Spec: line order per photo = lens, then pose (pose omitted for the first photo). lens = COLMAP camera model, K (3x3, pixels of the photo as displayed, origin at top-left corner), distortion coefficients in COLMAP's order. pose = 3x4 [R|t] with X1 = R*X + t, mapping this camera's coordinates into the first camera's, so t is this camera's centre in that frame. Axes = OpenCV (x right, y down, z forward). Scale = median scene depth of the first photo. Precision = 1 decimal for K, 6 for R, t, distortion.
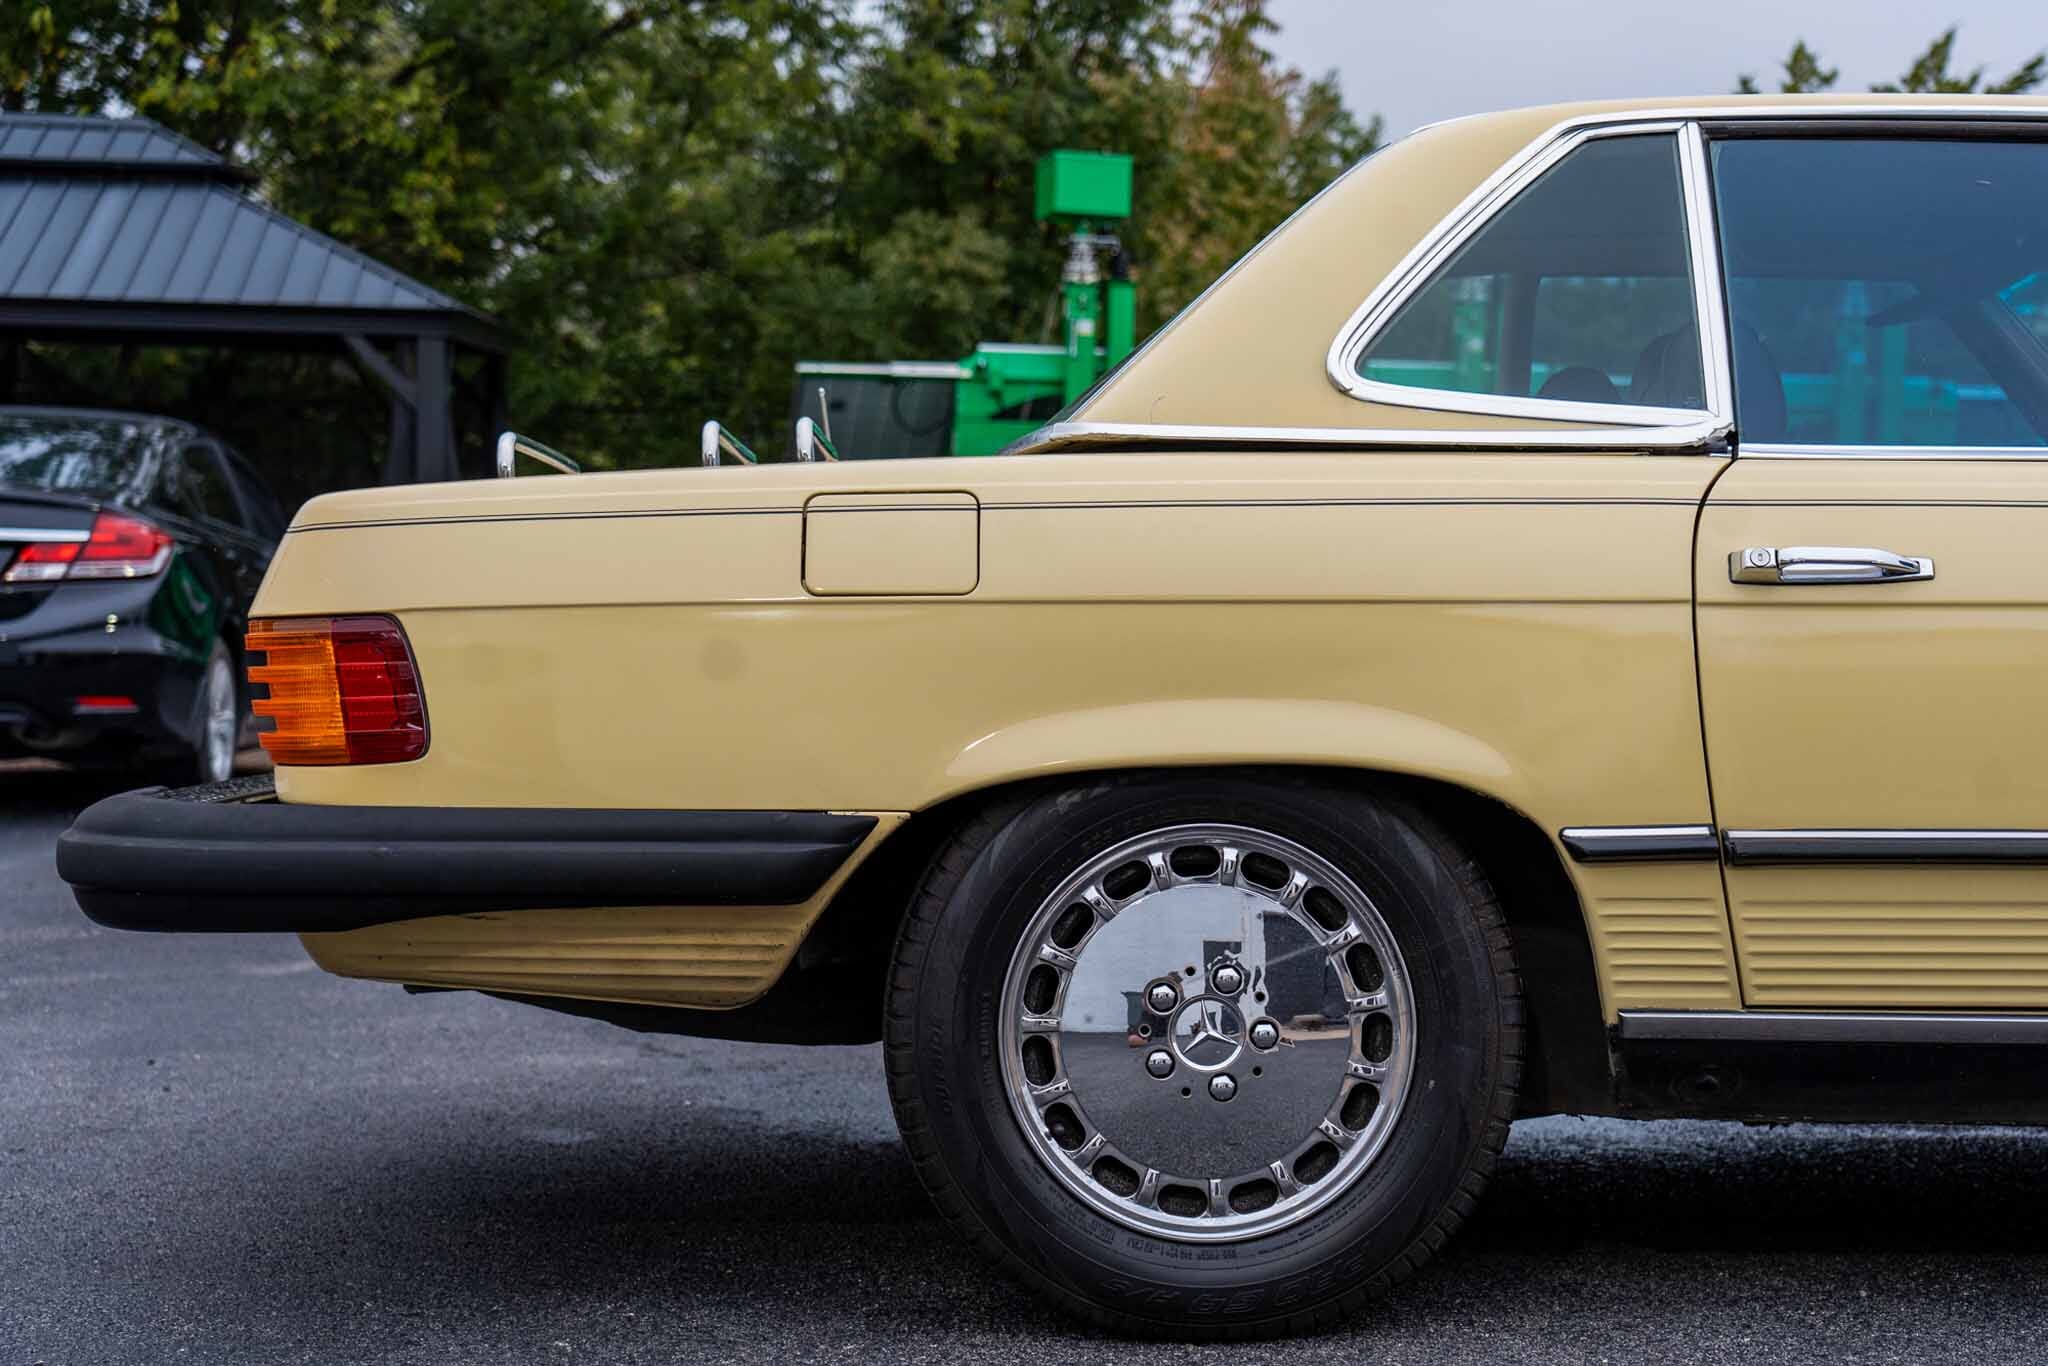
lens RADIAL K [[3079.3, 0, 1024.0], [0, 3079.3, 683.0], [0, 0, 1]] dist [0.052278, -0.014942]
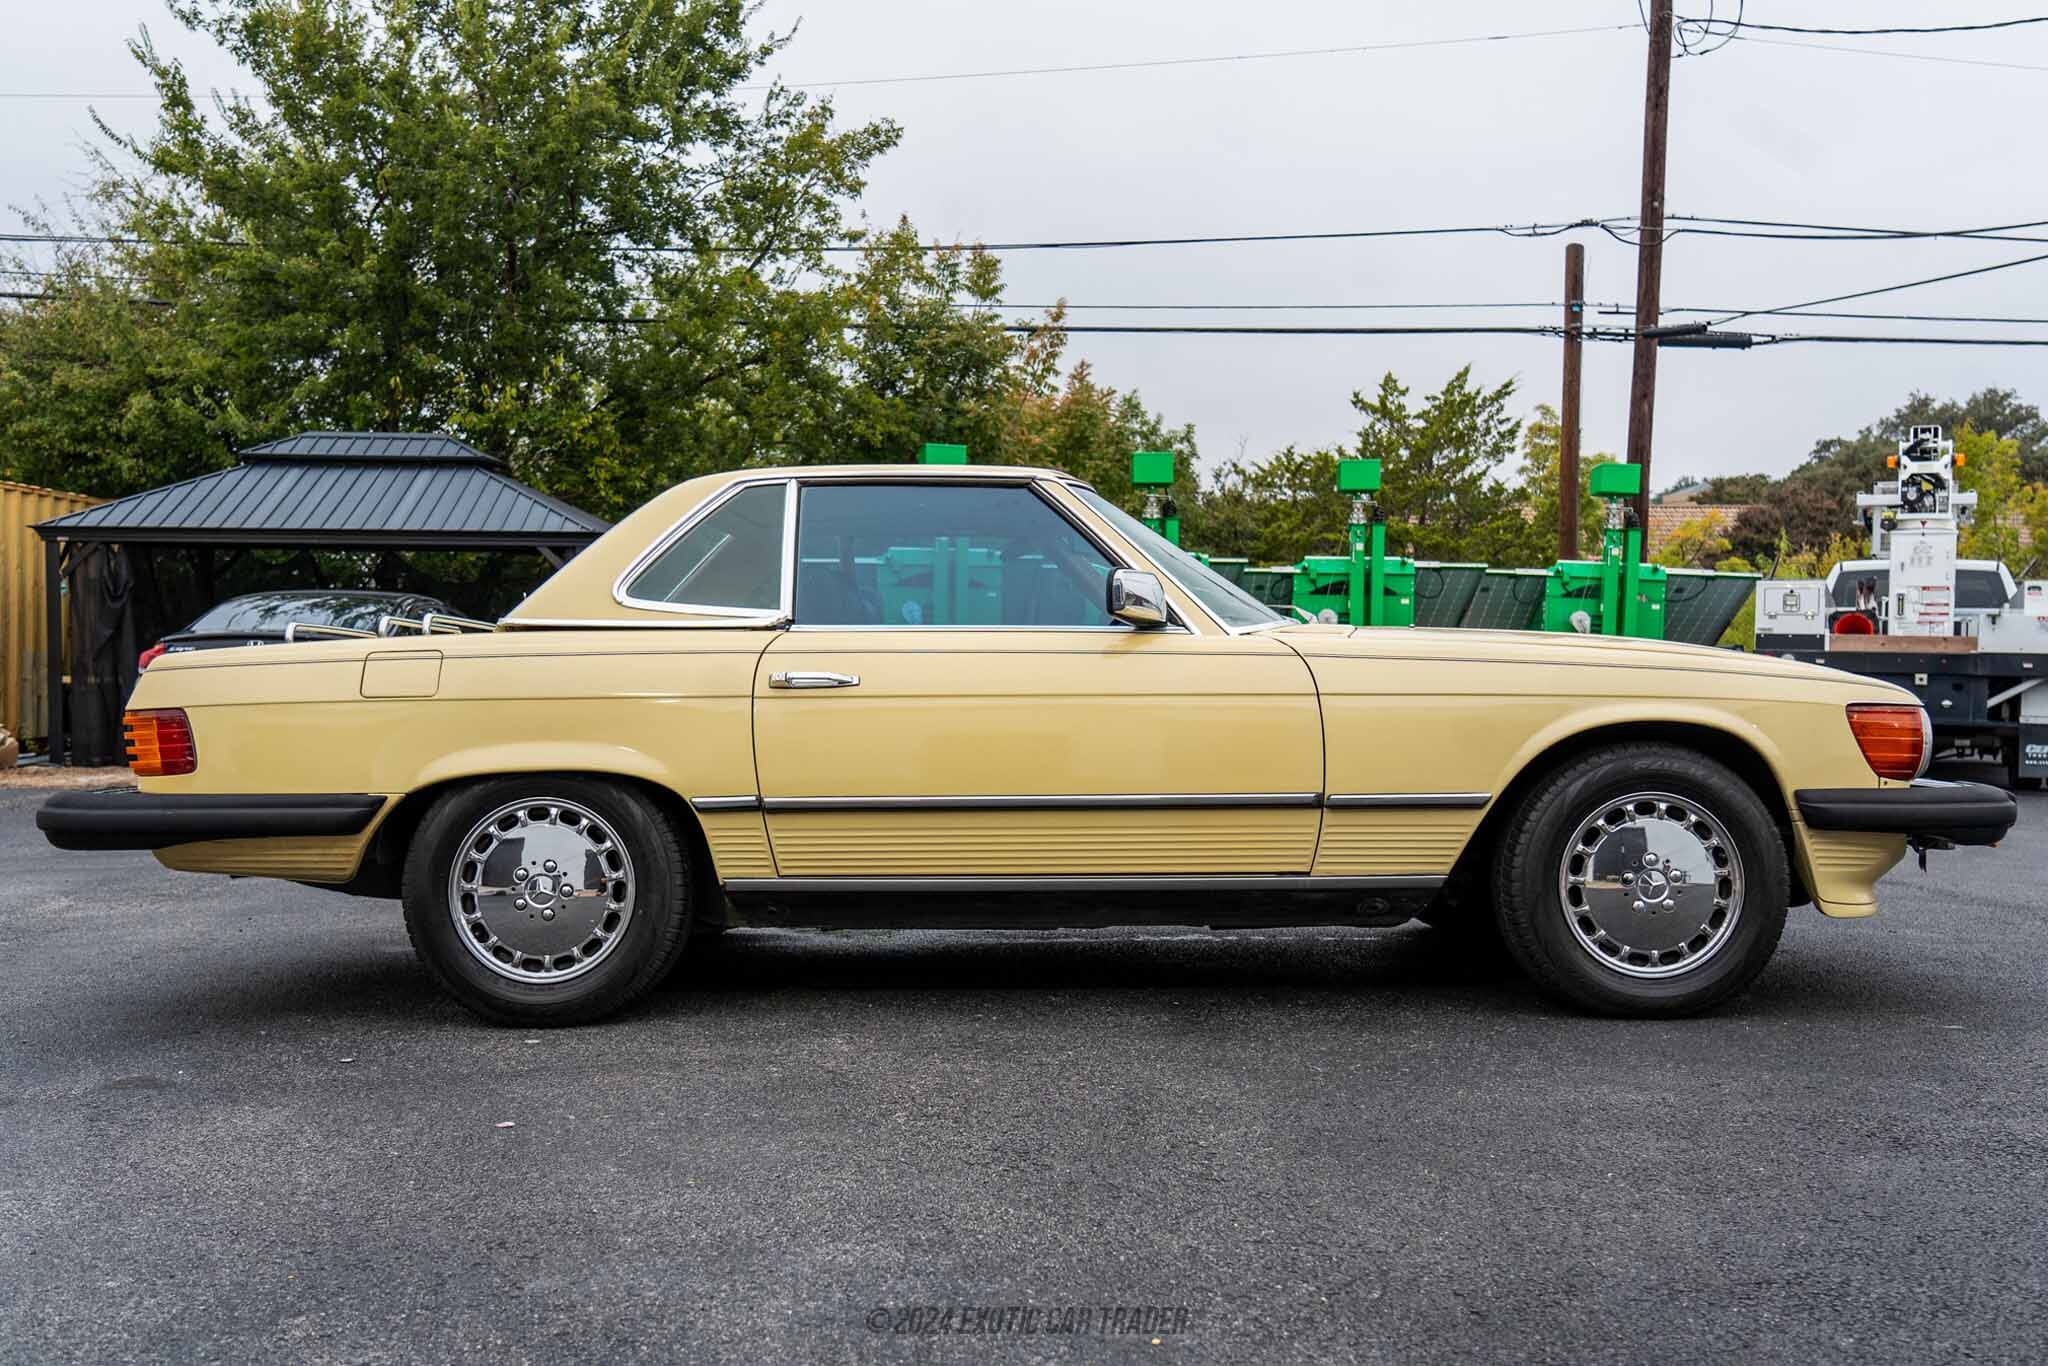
lens RADIAL K [[1742.0, 0, 1024.0], [0, 1742.0, 683.0], [0, 0, 1]] dist [0.014101, 0.013832]
pose [[0.999681, -0.011431, -0.022515, 0.428448], [0.010907, 0.999670, -0.023250, -0.004149], [0.022773, 0.022997, 0.999476, -0.259041]]
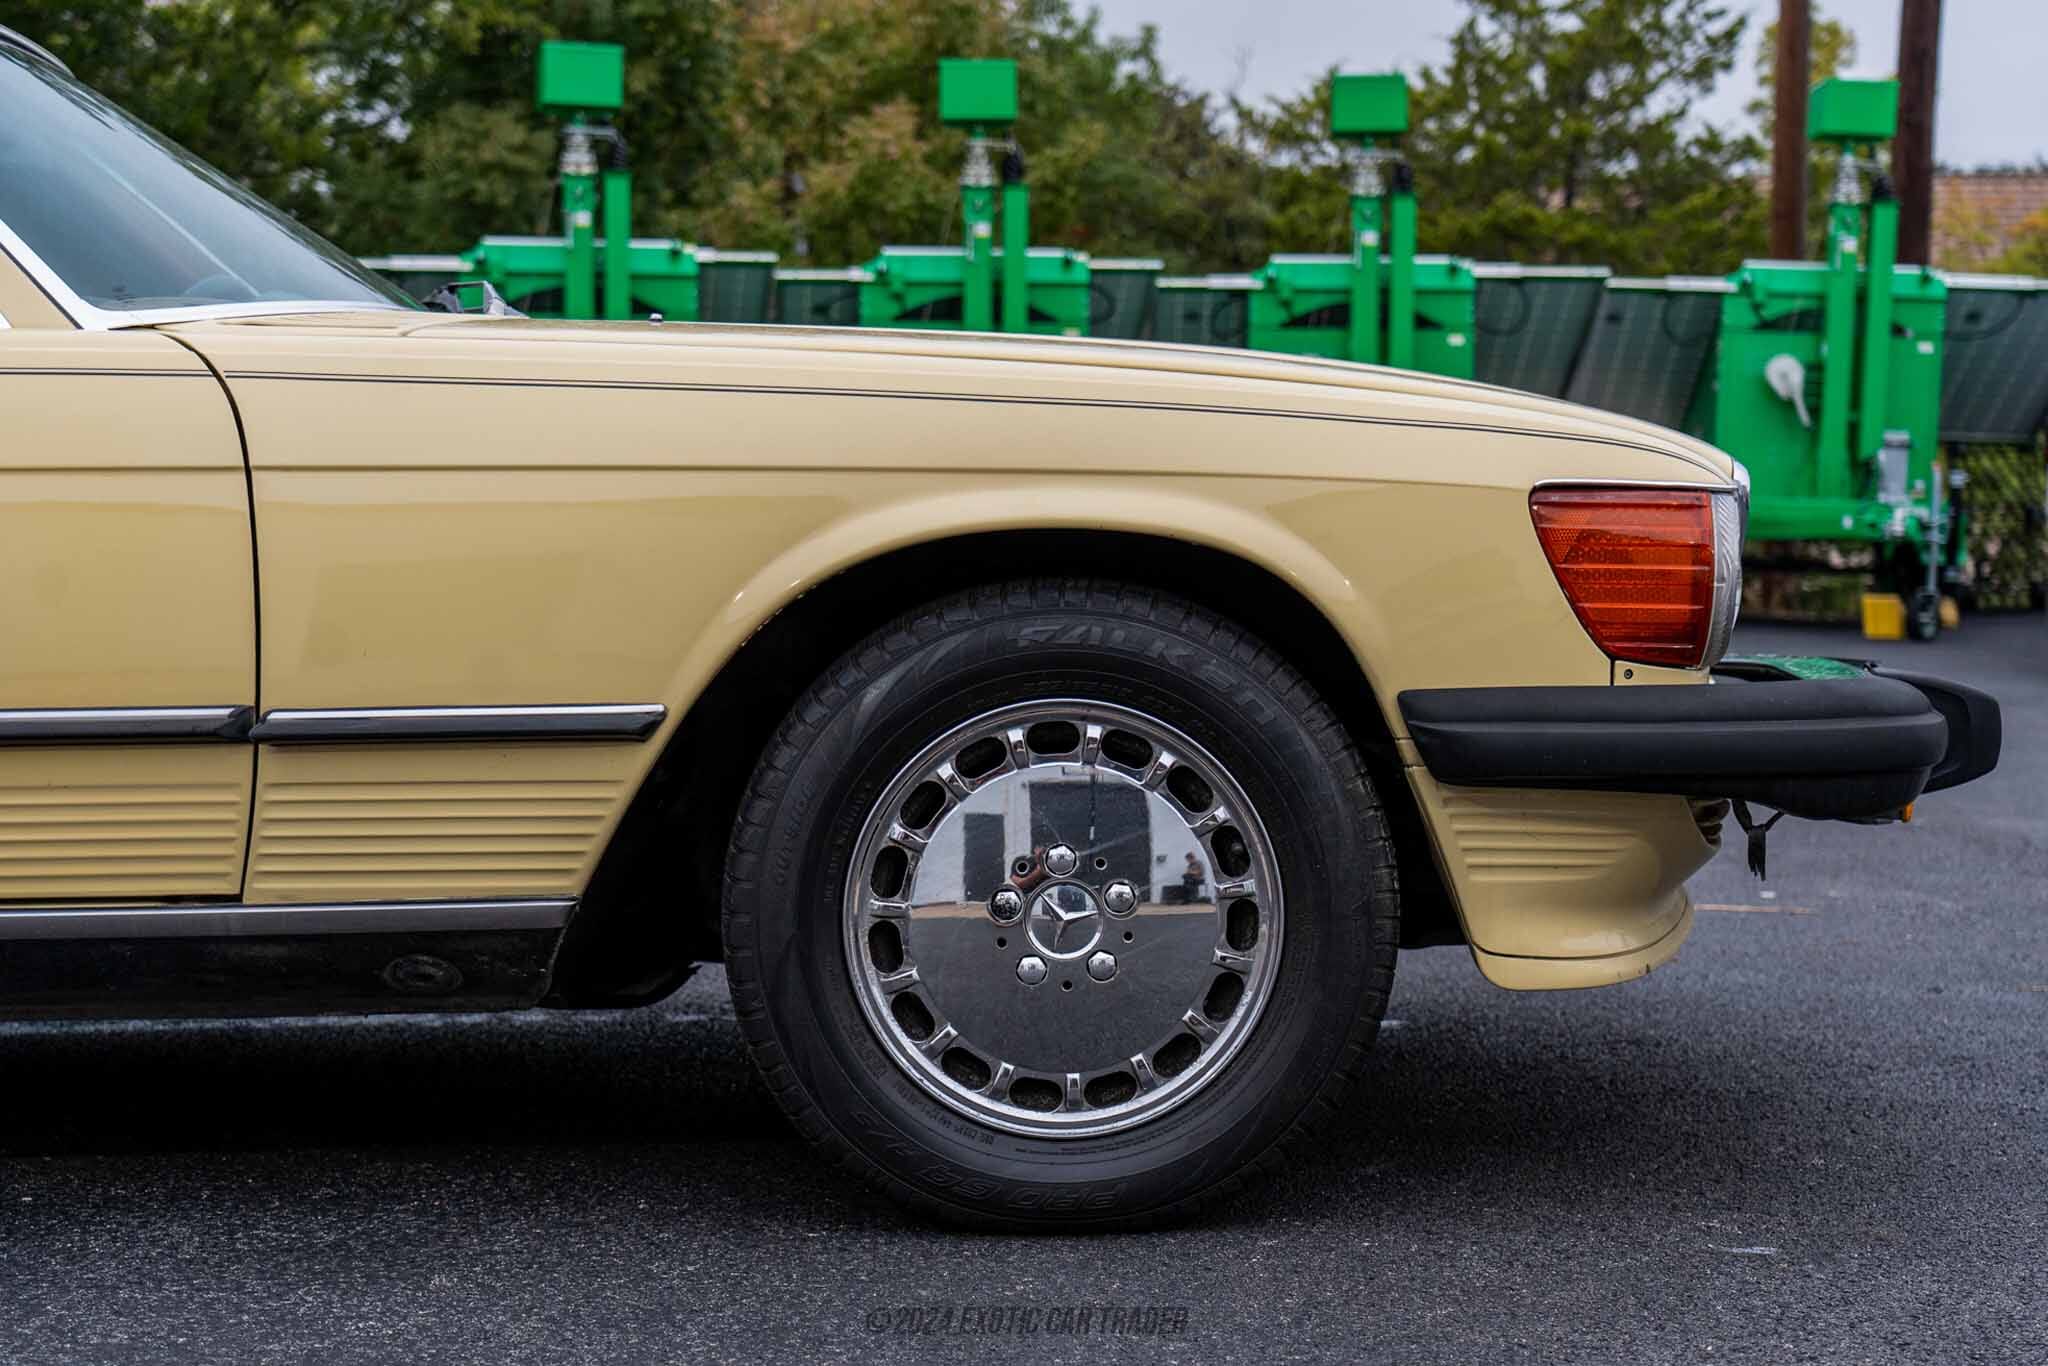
lens RADIAL K [[3005.4, 0, 1024.0], [0, 3005.4, 683.0], [0, 0, 1]] dist [0.074439, -0.109521]
pose [[0.999759, -0.015436, -0.015580, 0.830636], [0.015987, 0.999227, 0.035910, 0.011458], [0.015013, -0.036150, 0.999234, 0.081284]]
